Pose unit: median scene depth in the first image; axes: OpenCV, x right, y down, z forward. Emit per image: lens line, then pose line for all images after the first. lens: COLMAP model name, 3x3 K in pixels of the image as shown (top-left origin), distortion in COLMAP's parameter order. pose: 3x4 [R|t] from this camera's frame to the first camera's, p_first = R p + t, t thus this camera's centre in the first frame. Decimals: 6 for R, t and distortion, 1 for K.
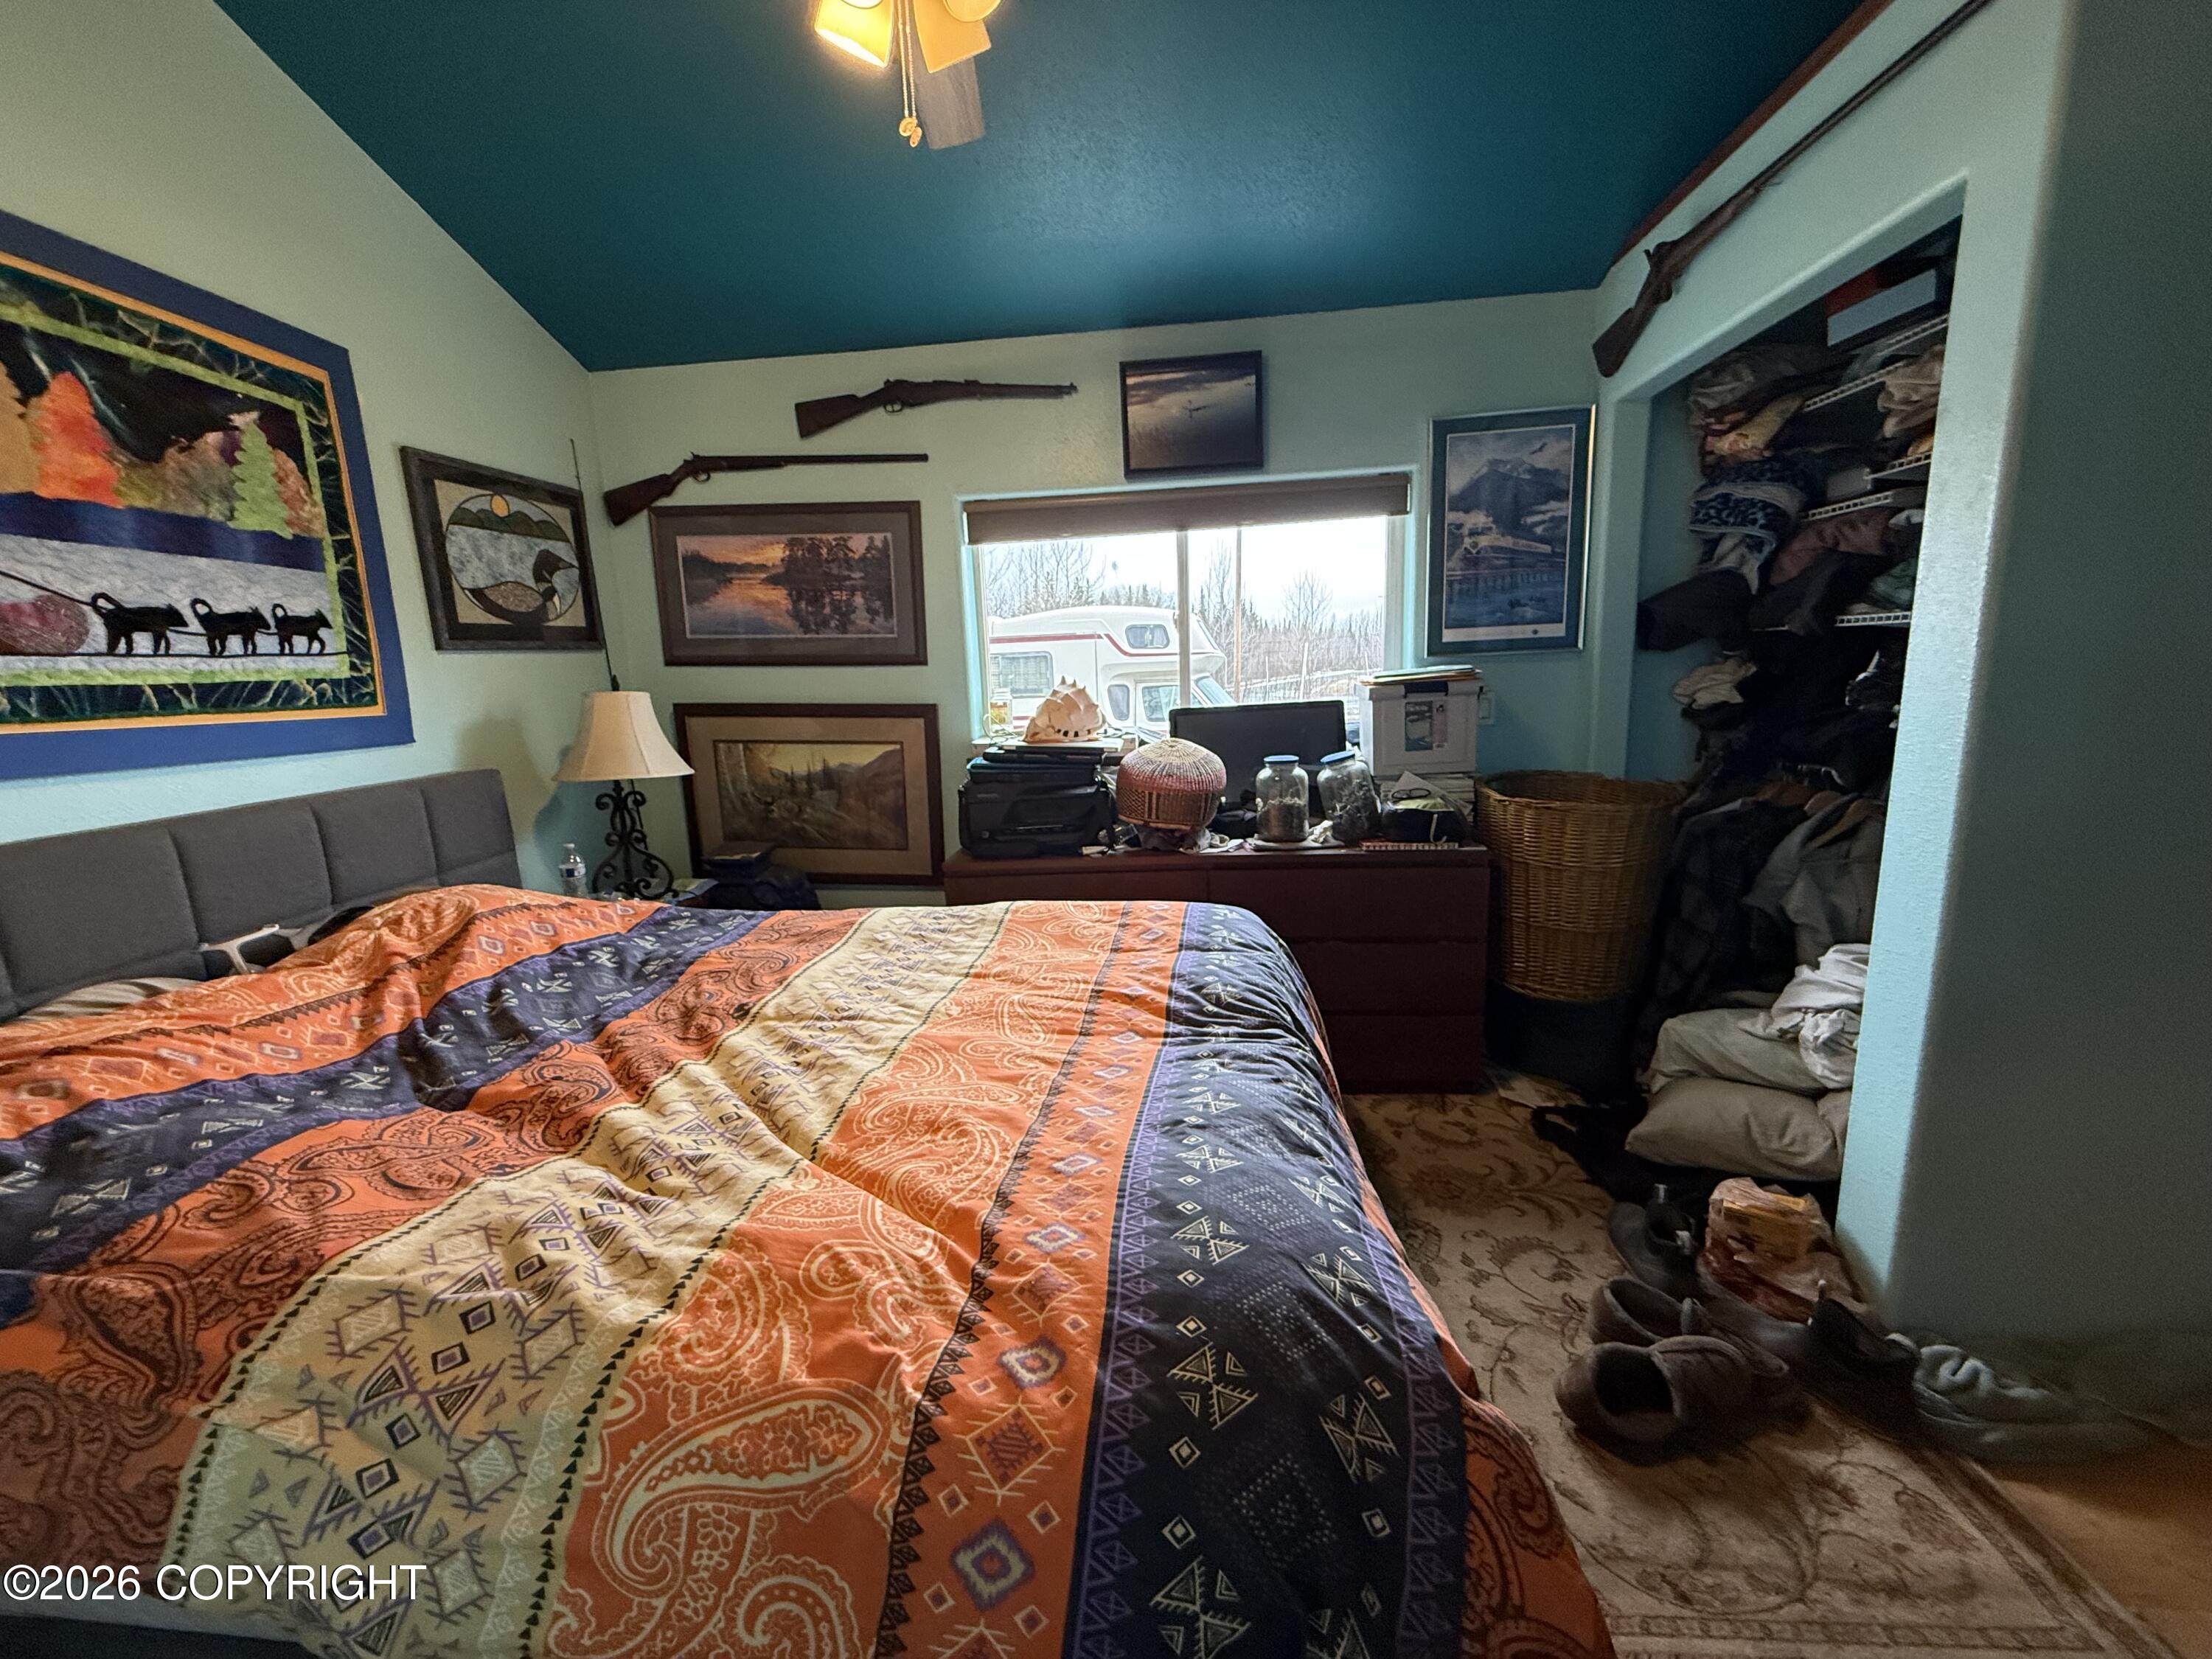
lens RADIAL K [[884.3, 0, 1101.7], [0, 884.3, 830.2], [0, 0, 1]] dist [0.001352, -0.000079]
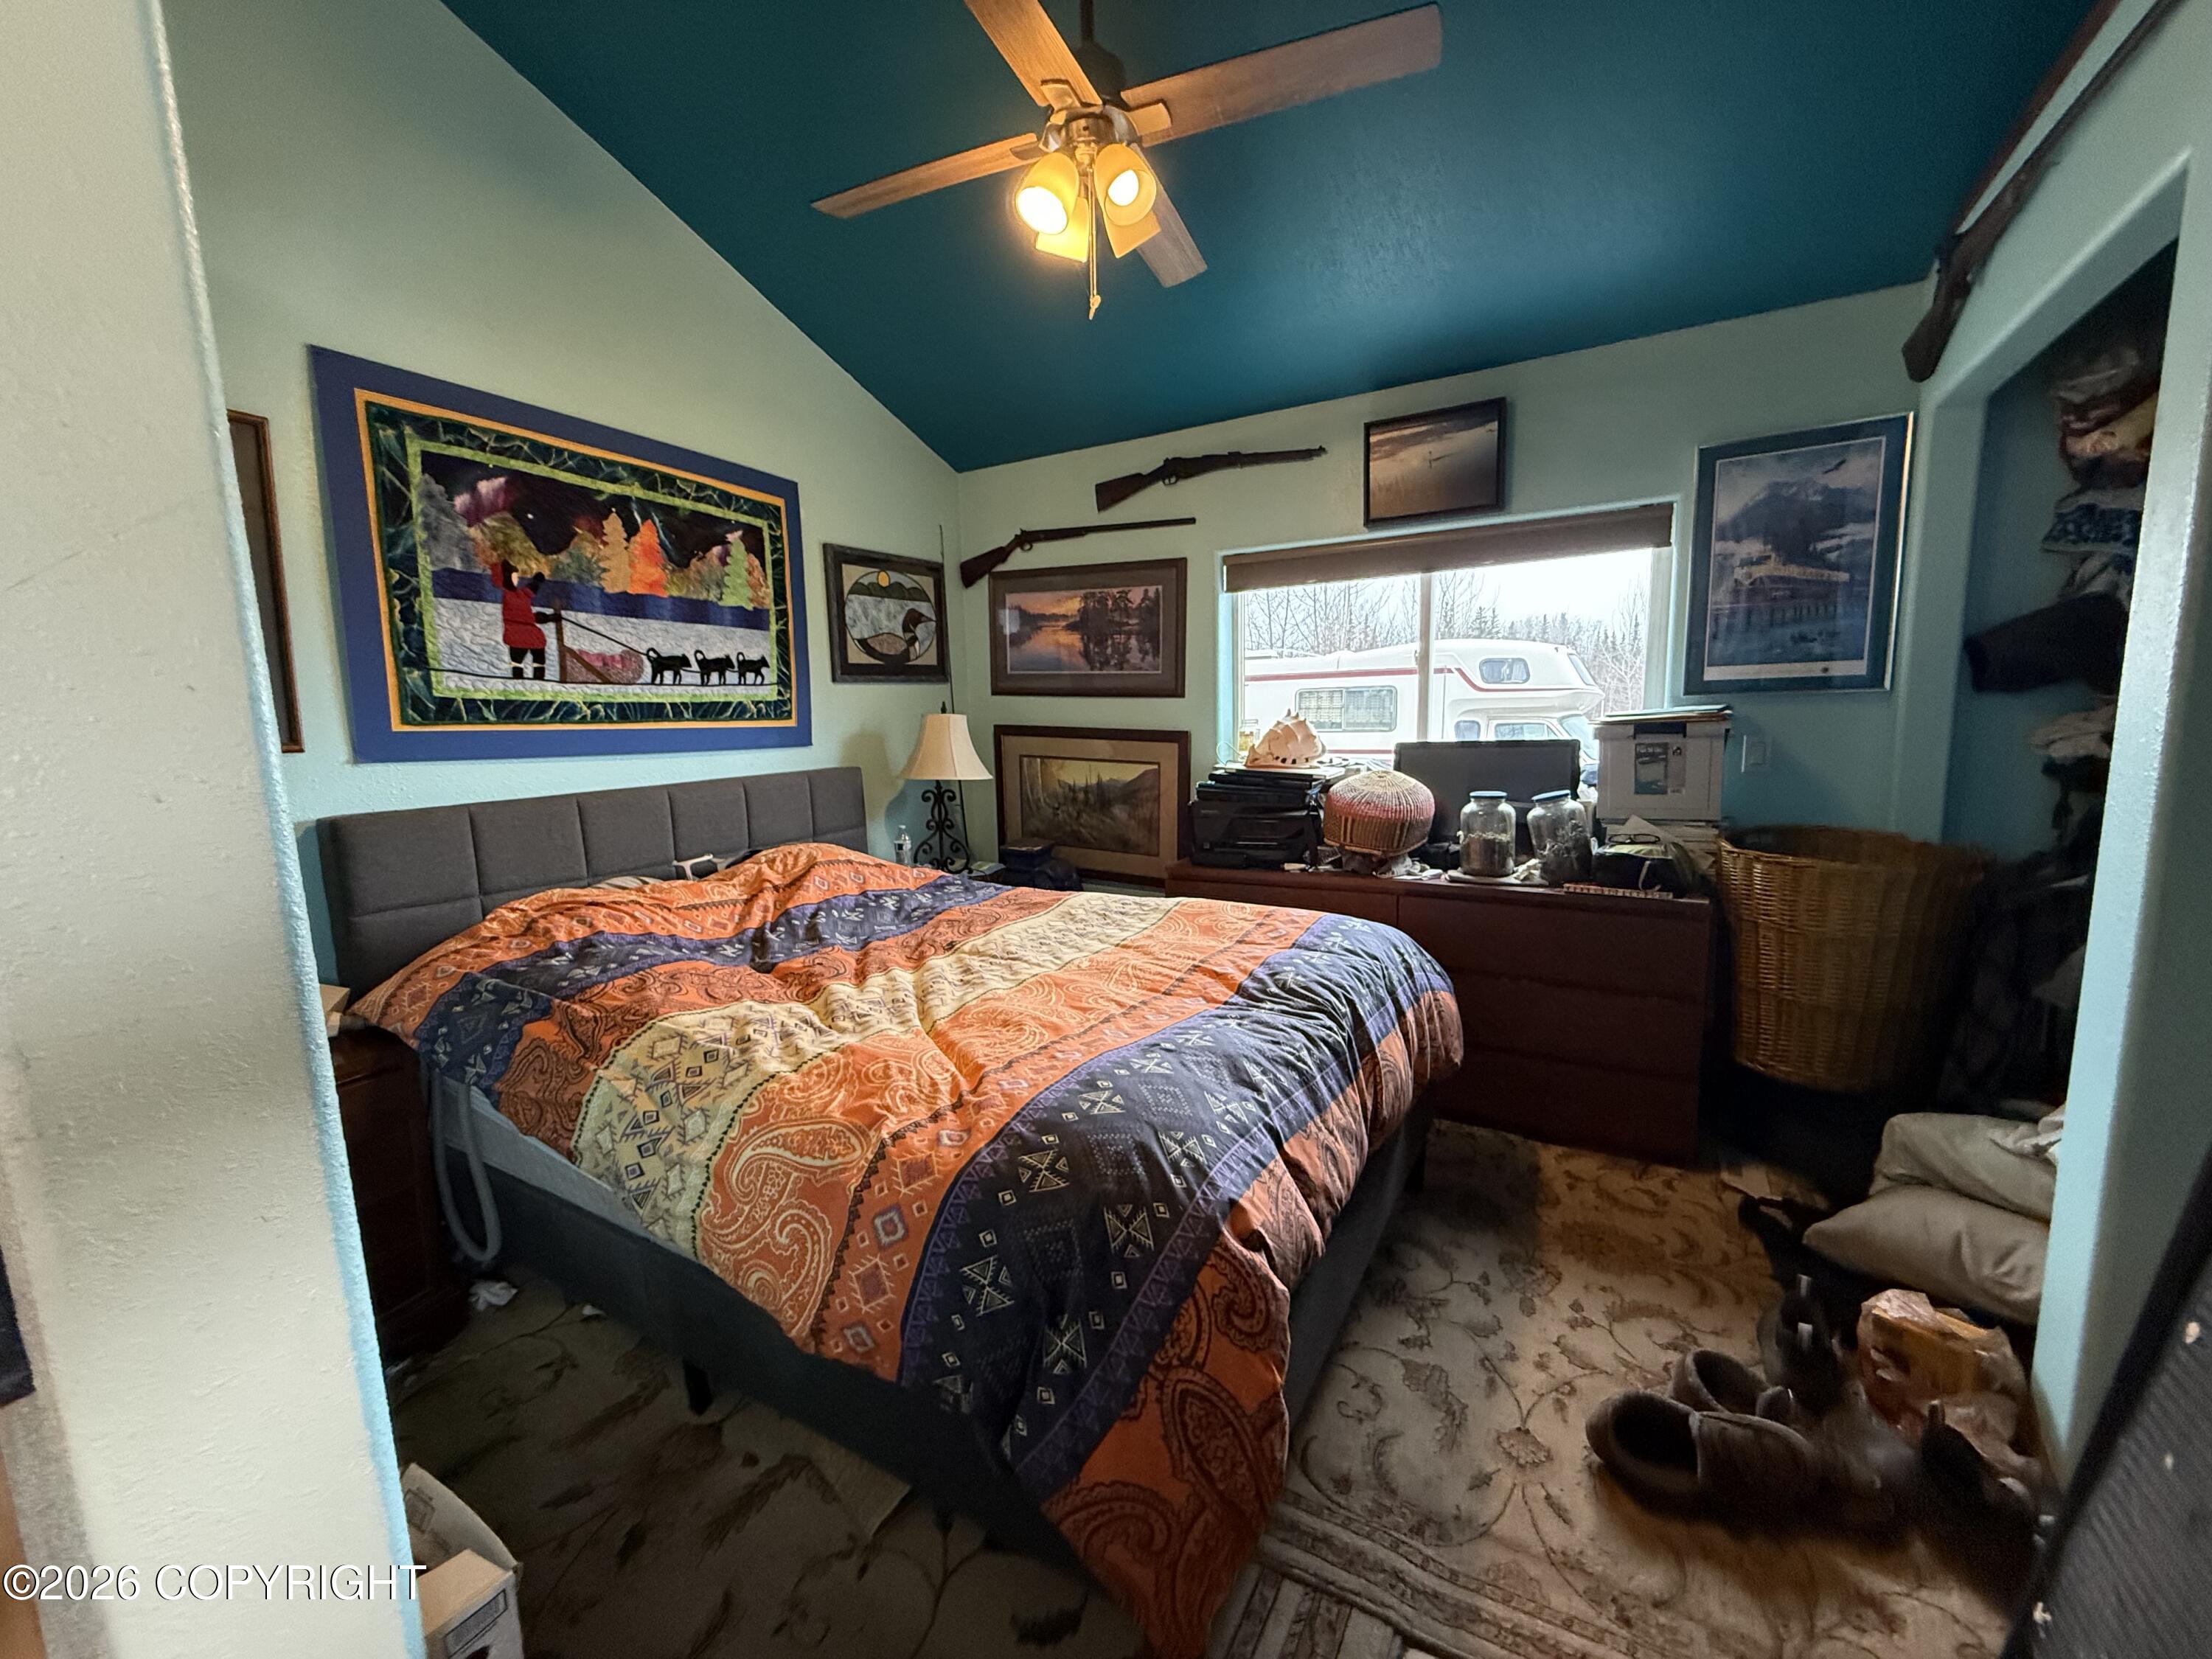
lens RADIAL K [[884.3, 0, 1101.7], [0, 884.3, 830.2], [0, 0, 1]] dist [0.001352, -0.000079]
pose [[0.910107, 0.075372, -0.407461, 0.272996], [-0.089736, 0.995833, -0.016226, 0.021093], [0.404540, 0.051331, 0.913078, -0.129683]]
